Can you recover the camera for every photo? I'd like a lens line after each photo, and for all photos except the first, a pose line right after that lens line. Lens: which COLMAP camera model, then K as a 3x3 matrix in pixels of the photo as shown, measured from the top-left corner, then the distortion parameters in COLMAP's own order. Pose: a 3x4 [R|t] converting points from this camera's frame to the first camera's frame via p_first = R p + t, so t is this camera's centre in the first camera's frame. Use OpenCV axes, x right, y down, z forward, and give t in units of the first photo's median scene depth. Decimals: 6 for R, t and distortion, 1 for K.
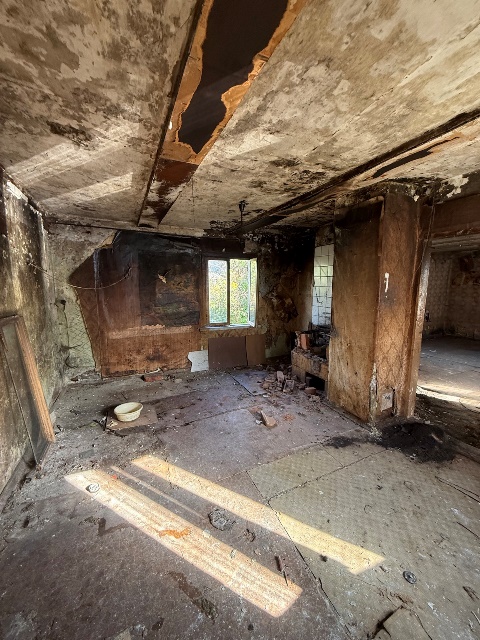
lens RADIAL K [[257.4, 0, 239.0], [0, 257.4, 323.1], [0, 0, 1]] dist [-0.002762, -0.000114]
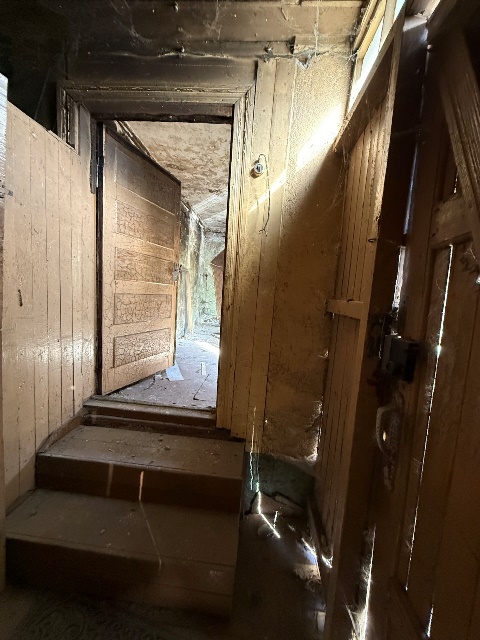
lens RADIAL K [[257.4, 0, 238.4], [0, 257.4, 318.3], [0, 0, 1]] dist [-0.002762, -0.000114]
pose [[0.877198, 0.104097, -0.468709, 0.499898], [-0.137193, 0.989856, -0.036920, 0.327240], [0.460111, 0.096690, 0.882581, -0.590933]]
